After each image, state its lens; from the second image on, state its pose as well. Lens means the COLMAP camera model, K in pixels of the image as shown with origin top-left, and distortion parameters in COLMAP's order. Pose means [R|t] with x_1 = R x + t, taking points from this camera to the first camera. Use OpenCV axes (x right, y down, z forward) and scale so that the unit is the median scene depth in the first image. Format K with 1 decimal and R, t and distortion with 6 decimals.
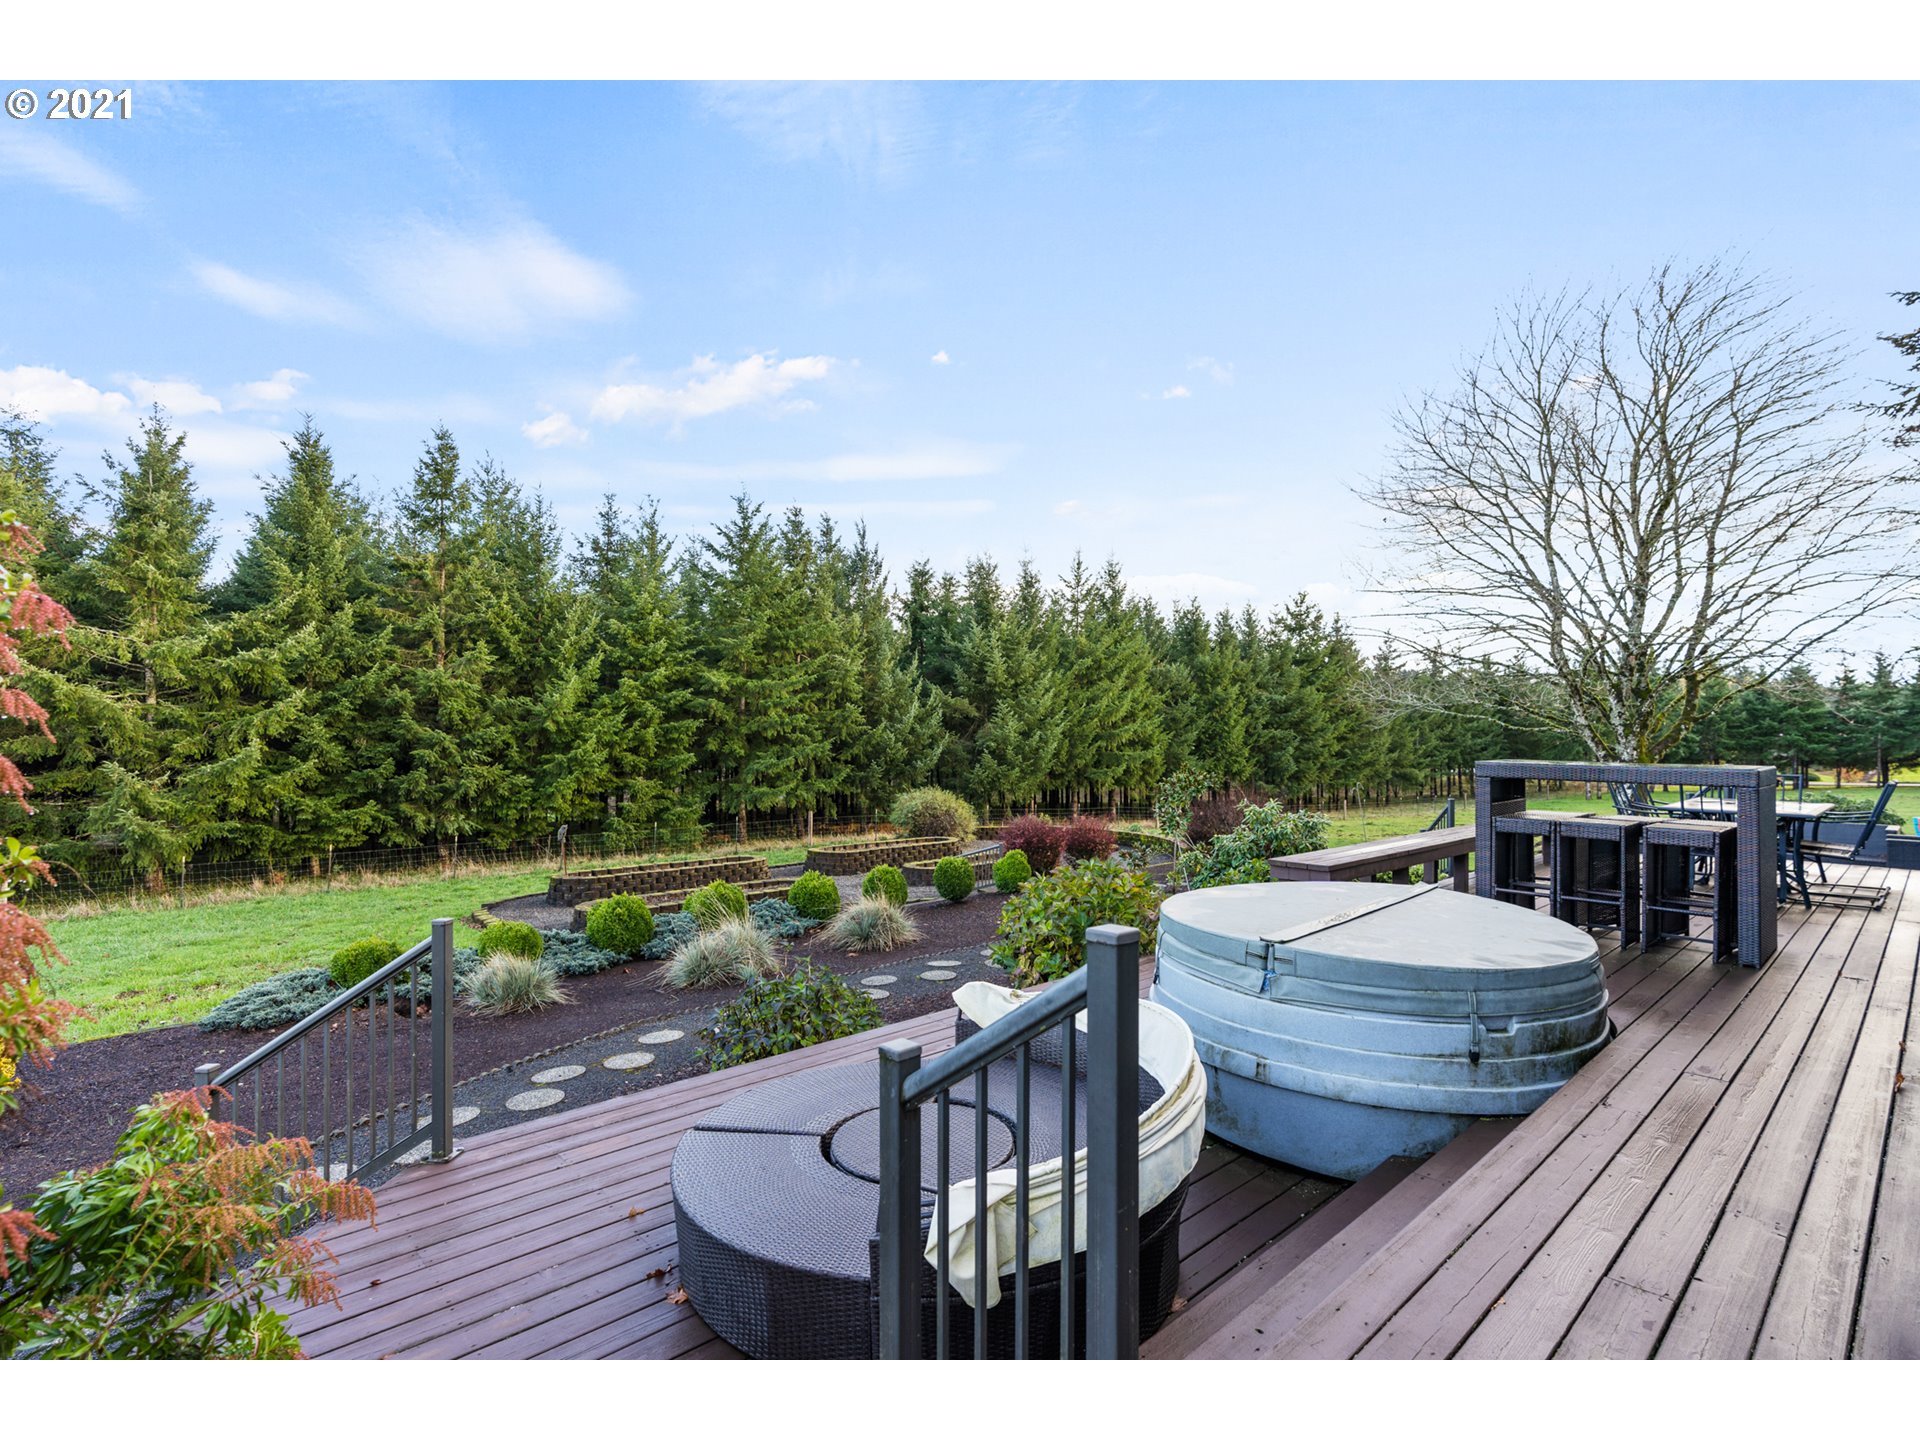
lens RADIAL K [[874.0, 0, 953.0], [0, 874.0, 734.9], [0, 0, 1]] dist [-0.007640, 0.004049]
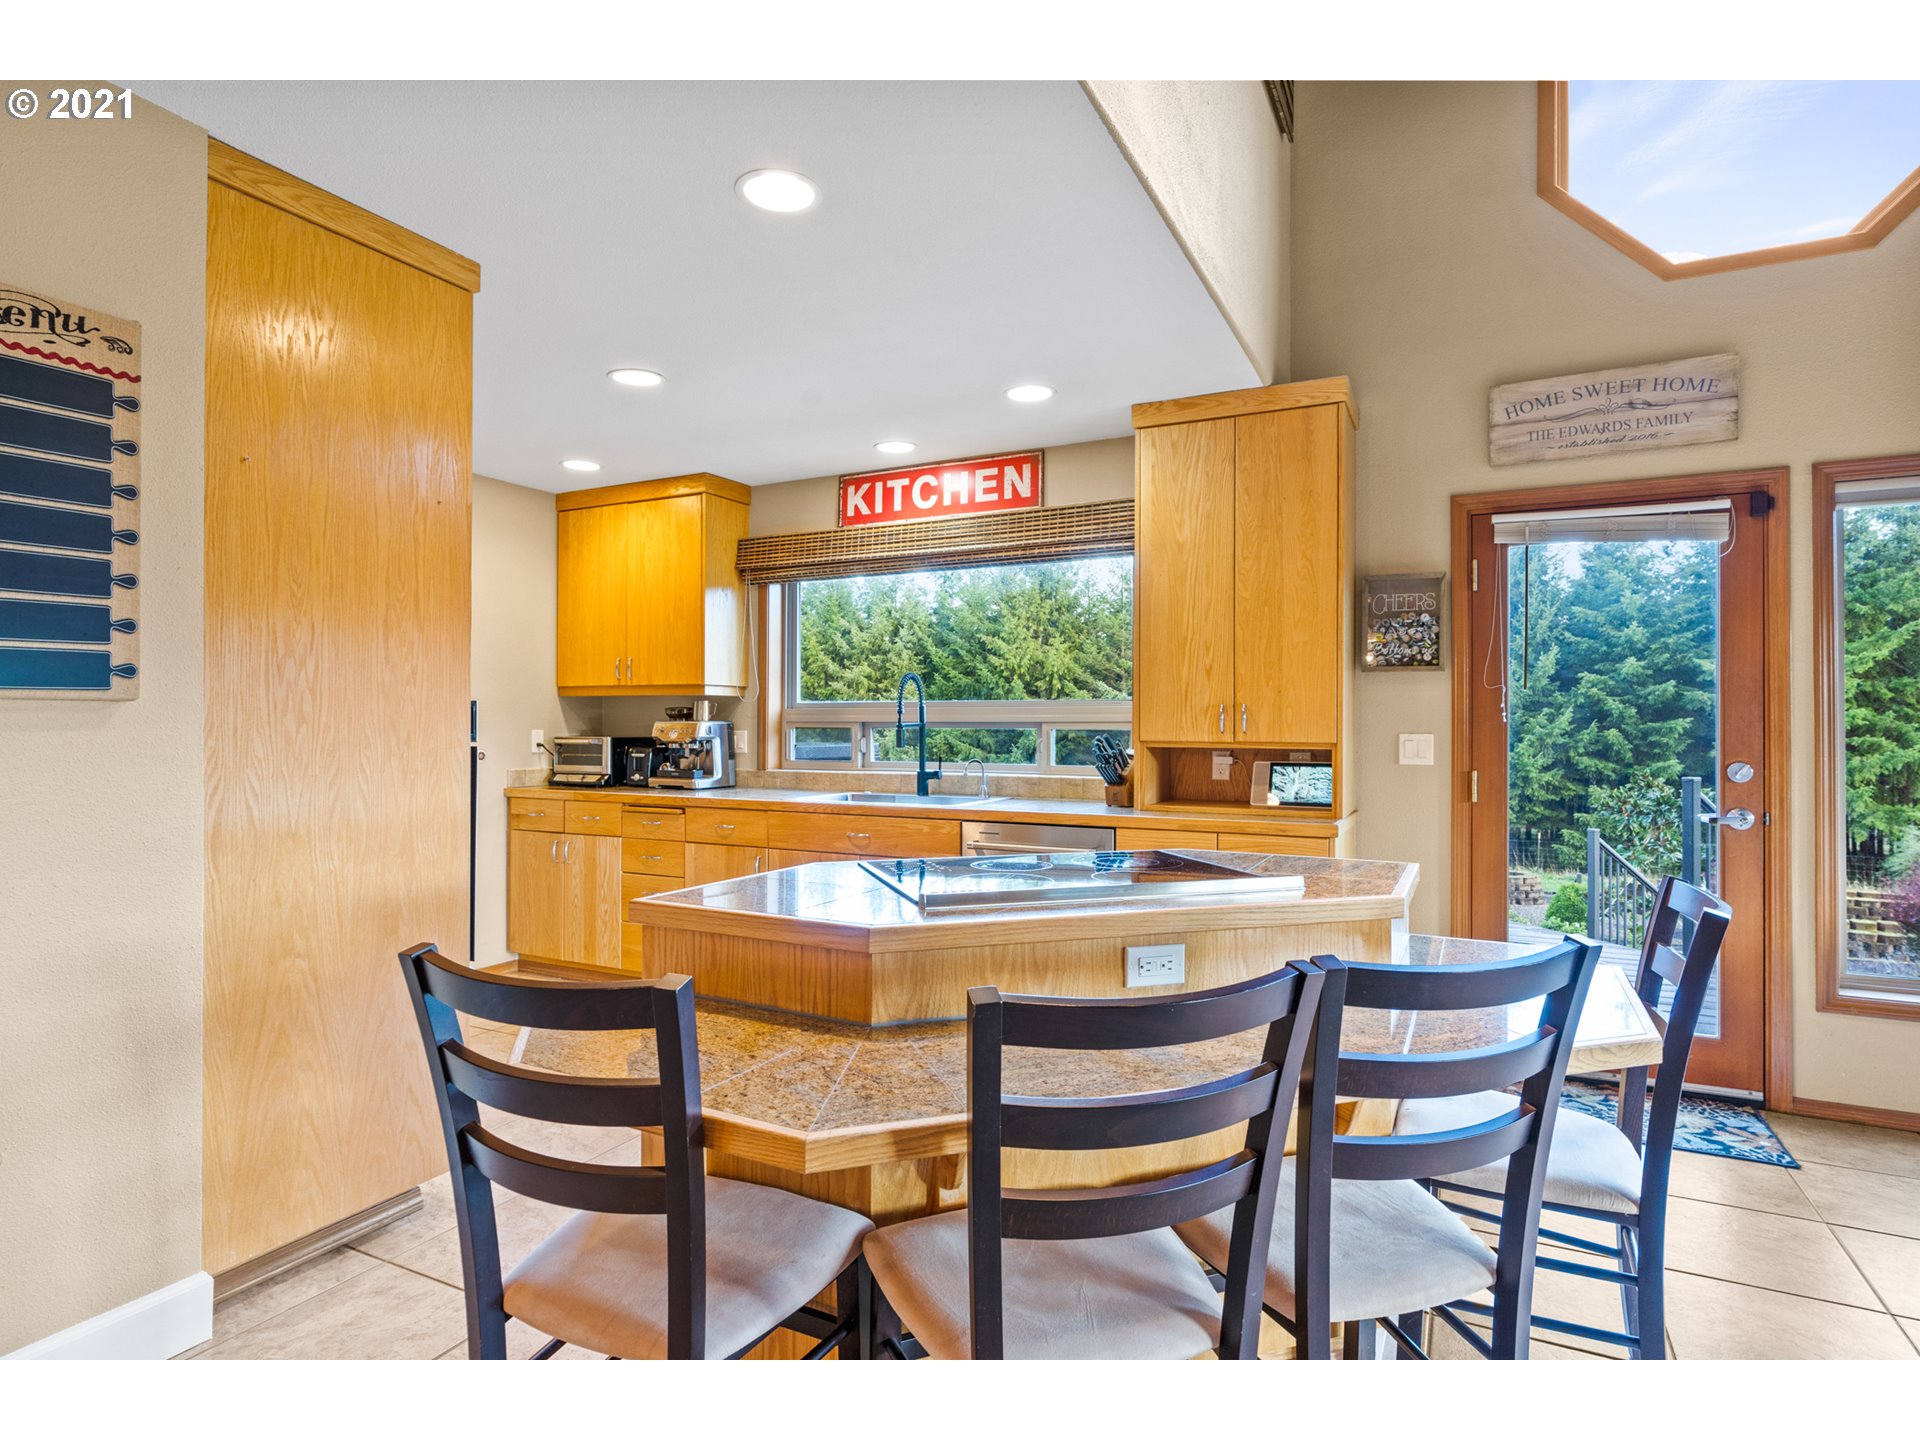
lens RADIAL K [[1000.4, 0, 963.4], [0, 1000.4, 717.5], [0, 0, 1]] dist [-0.003131, 0.002527]
pose [[0.394160, -0.012998, -0.918950, 0.210353], [-0.003545, 0.999871, -0.015664, -0.001363], [0.919035, 0.009432, 0.394063, 0.020497]]
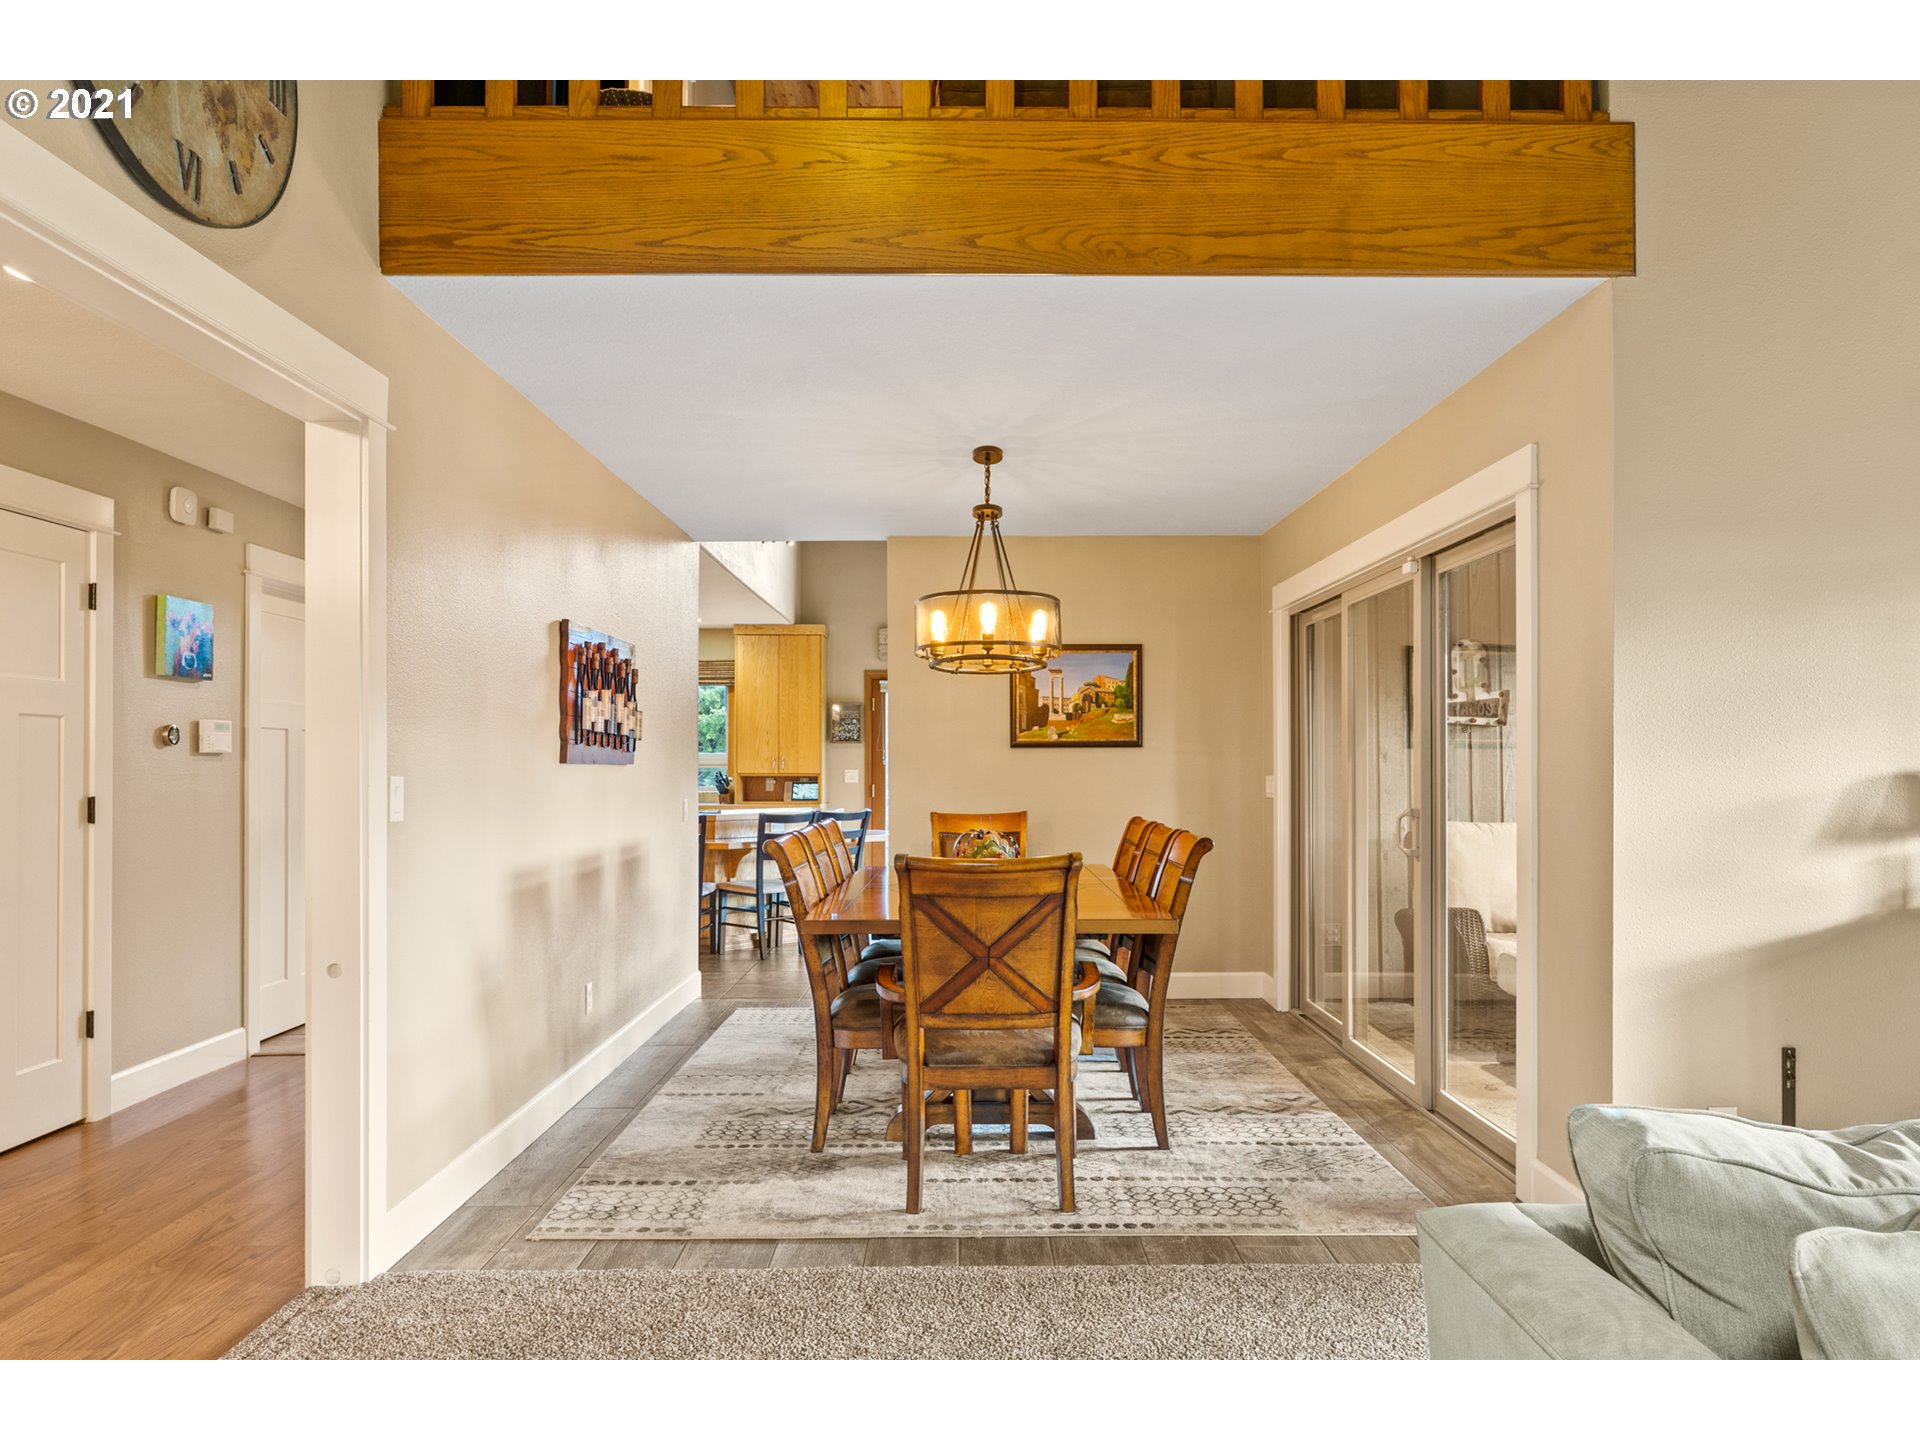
lens RADIAL K [[1248.7, 0, 976.9], [0, 1248.7, 756.1], [0, 0, 1]] dist [0.000531, -0.001680]
pose [[0.776589, -0.011905, -0.629895, 0.318619], [0.002626, 0.999874, -0.015660, -0.000190], [0.630003, 0.010507, 0.776522, -0.083412]]
